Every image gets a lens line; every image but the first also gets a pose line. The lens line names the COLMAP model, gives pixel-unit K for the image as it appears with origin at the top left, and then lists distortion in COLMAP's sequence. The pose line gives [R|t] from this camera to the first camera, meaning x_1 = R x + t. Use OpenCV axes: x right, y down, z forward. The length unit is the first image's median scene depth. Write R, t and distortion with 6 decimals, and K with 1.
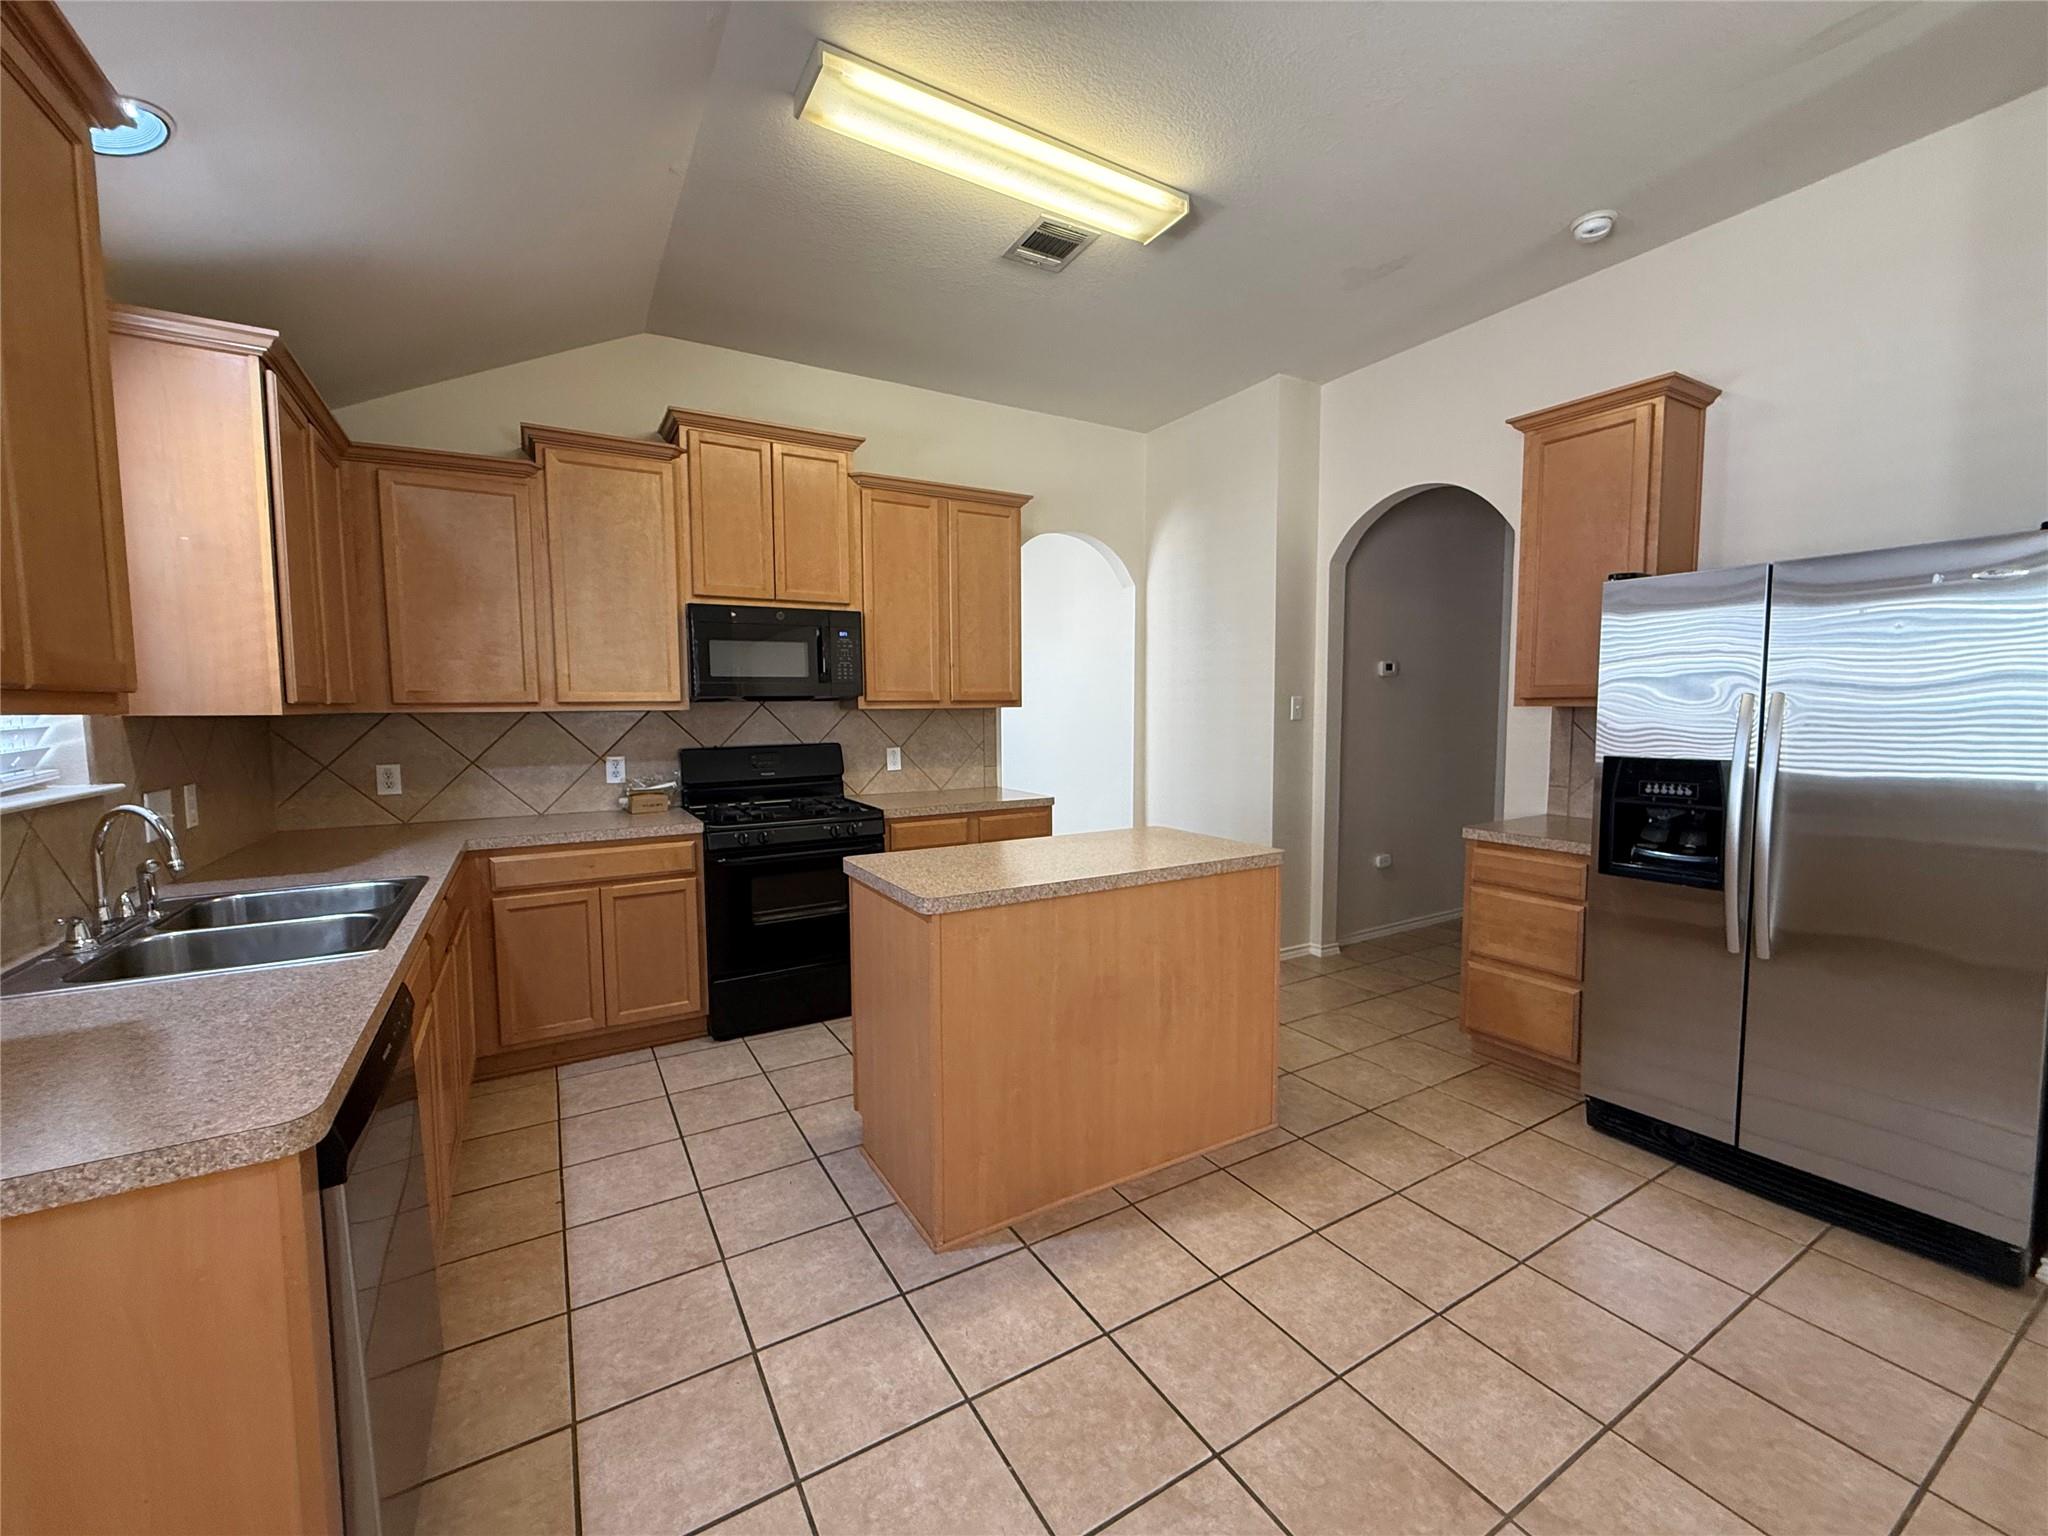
lens RADIAL K [[819.8, 0, 1022.3], [0, 819.8, 766.0], [0, 0, 1]] dist [0.000153, 0.000395]
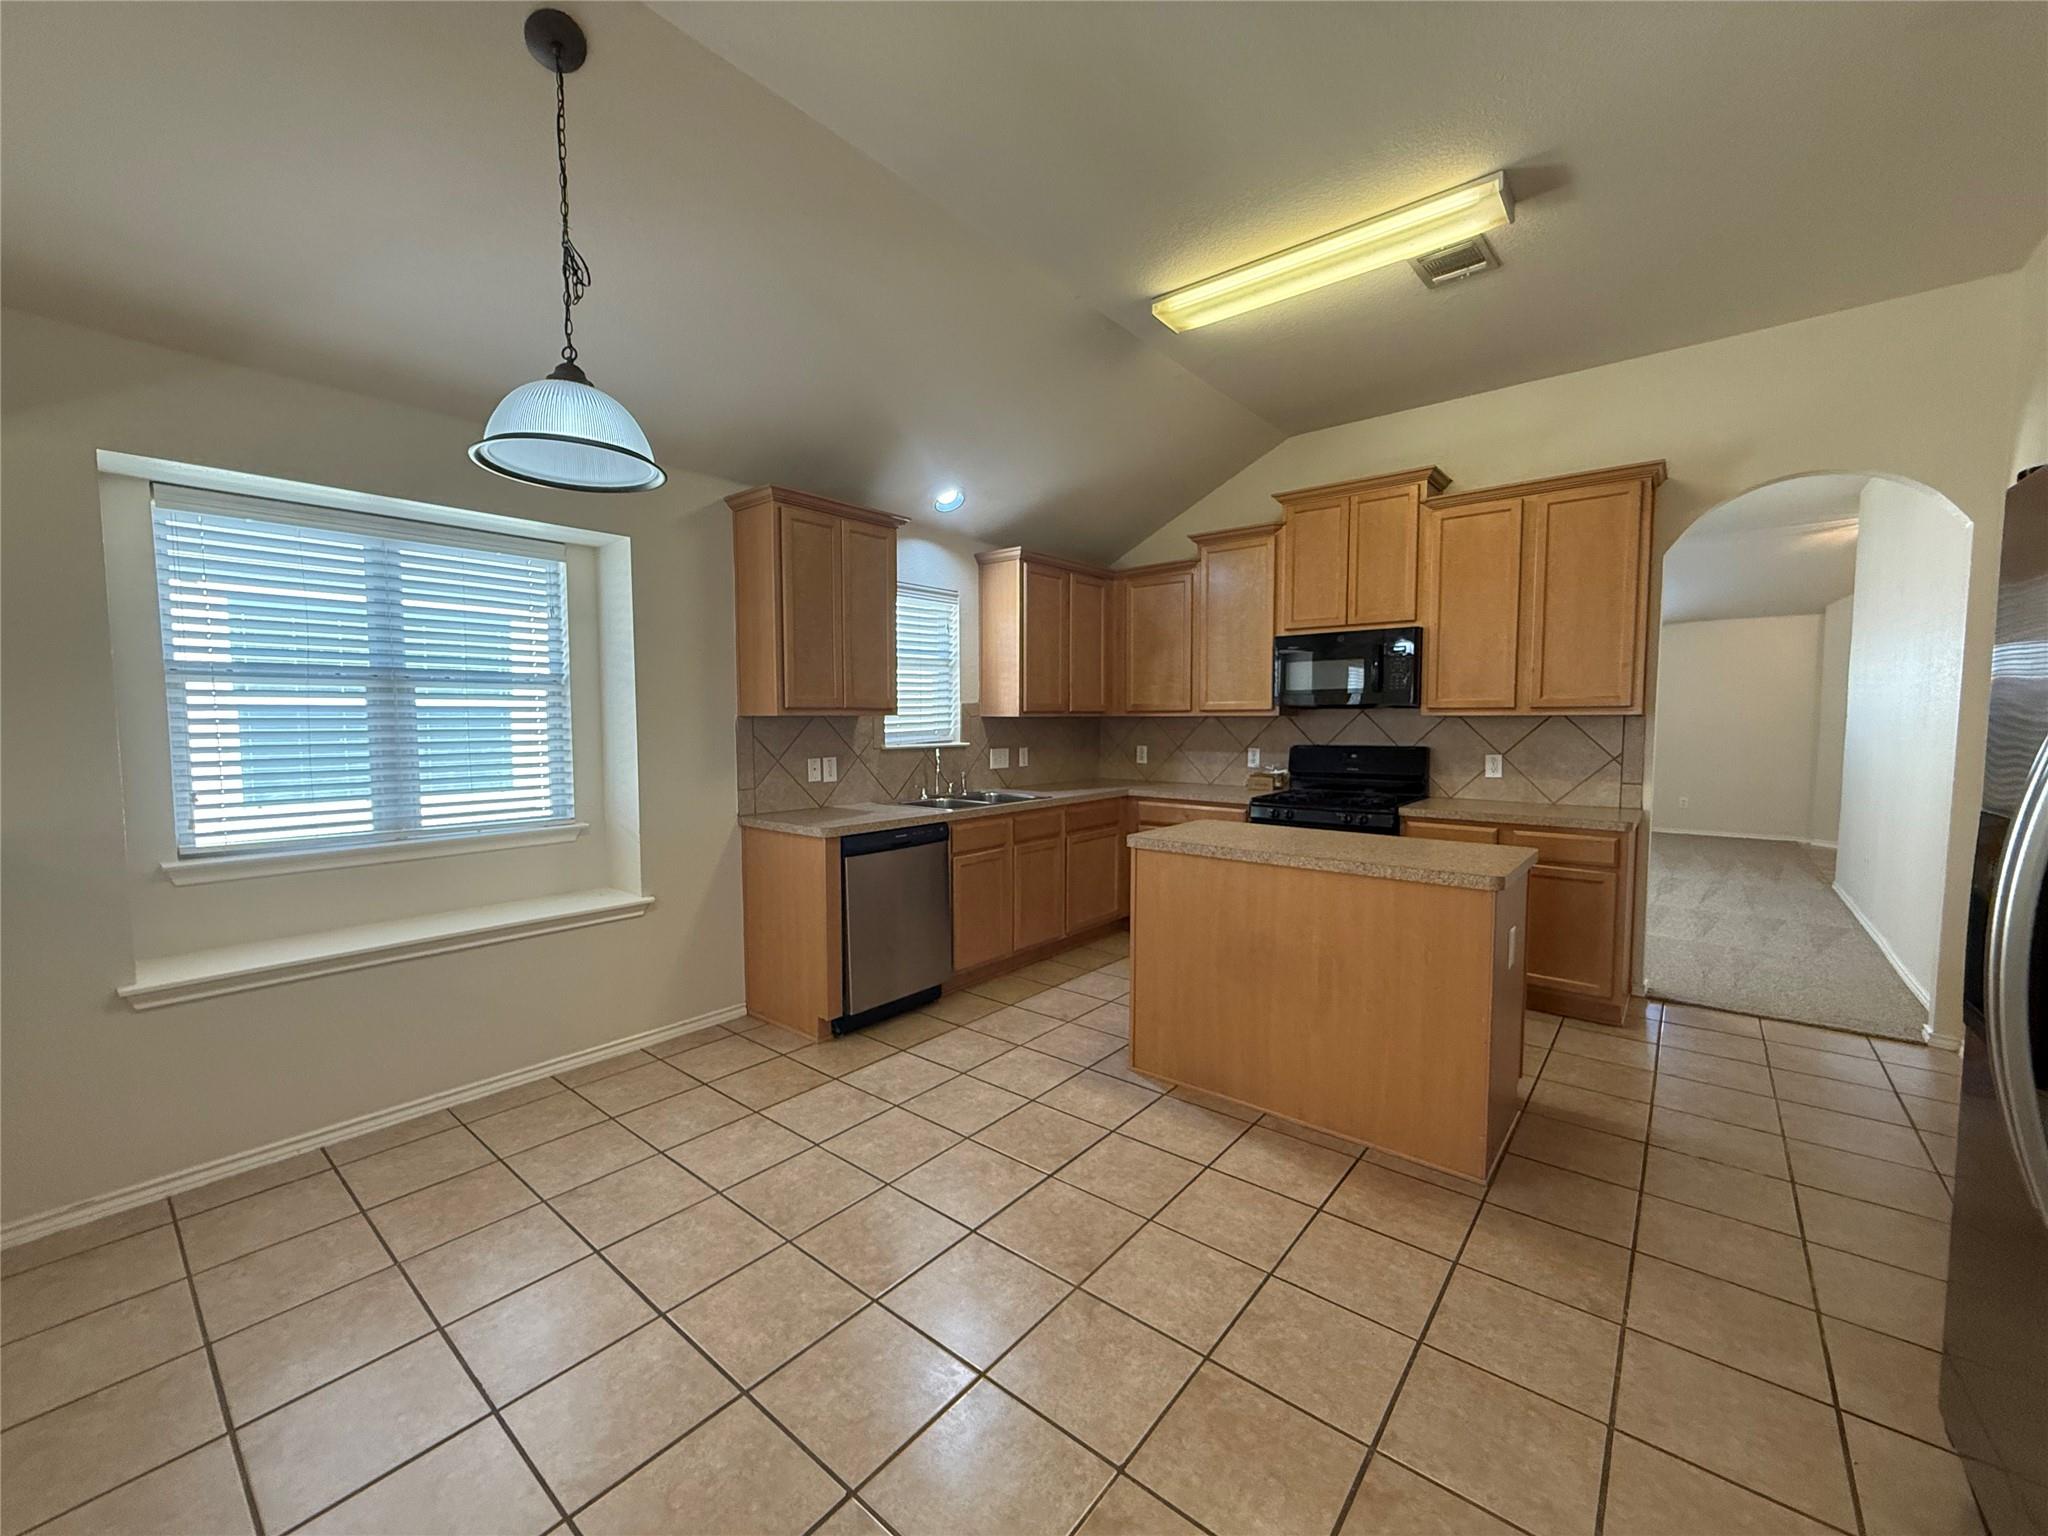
lens RADIAL K [[819.8, 0, 1014.0], [0, 819.8, 765.3], [0, 0, 1]] dist [0.000153, 0.000395]
pose [[0.334566, 0.062994, -0.940264, 0.849177], [-0.068584, 0.996745, 0.042375, -0.017124], [0.939873, 0.050310, 0.337797, 0.171885]]
